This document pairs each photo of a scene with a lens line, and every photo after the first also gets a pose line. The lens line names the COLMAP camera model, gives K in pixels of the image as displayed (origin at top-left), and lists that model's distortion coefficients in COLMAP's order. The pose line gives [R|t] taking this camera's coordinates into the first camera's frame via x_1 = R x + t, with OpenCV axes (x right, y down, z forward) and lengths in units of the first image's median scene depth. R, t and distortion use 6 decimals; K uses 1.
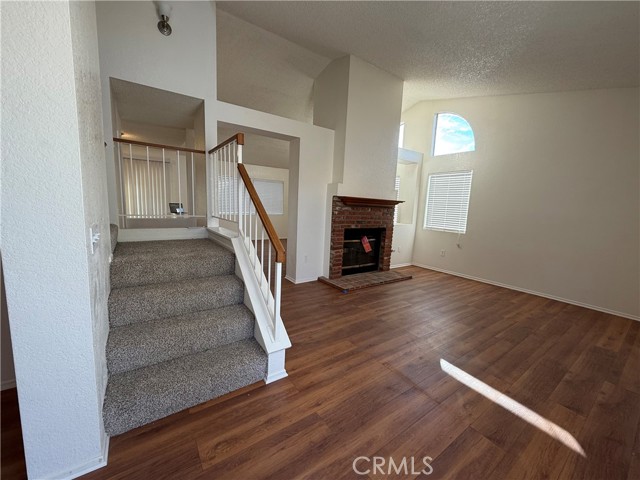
lens RADIAL K [[254.4, 0, 320.0], [0, 254.4, 240.0], [0, 0, 1]] dist [0.000674, 0.000243]
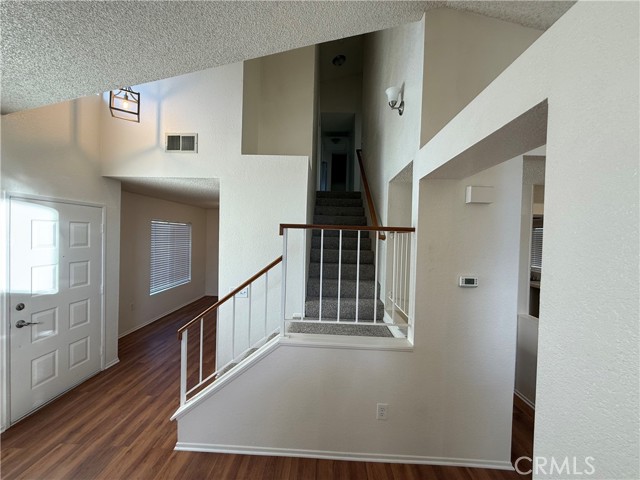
lens RADIAL K [[254.4, 0, 320.0], [0, 254.4, 240.0], [0, 0, 1]] dist [0.000674, 0.000243]
pose [[-0.599870, -0.046268, -0.798759, 0.256441], [-0.163114, 0.984432, 0.065475, -0.328442], [0.783294, 0.169565, -0.598078, 1.242066]]
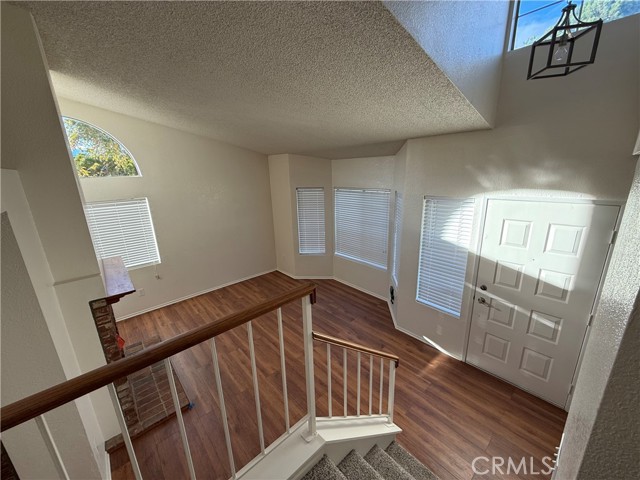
lens RADIAL K [[254.4, 0, 320.0], [0, 254.4, 240.0], [0, 0, 1]] dist [0.000674, 0.000243]
pose [[-0.112662, -0.305025, 0.945657, -0.601704], [0.162085, 0.933327, 0.320358, -0.509168], [-0.980324, 0.189369, -0.055710, 0.734191]]
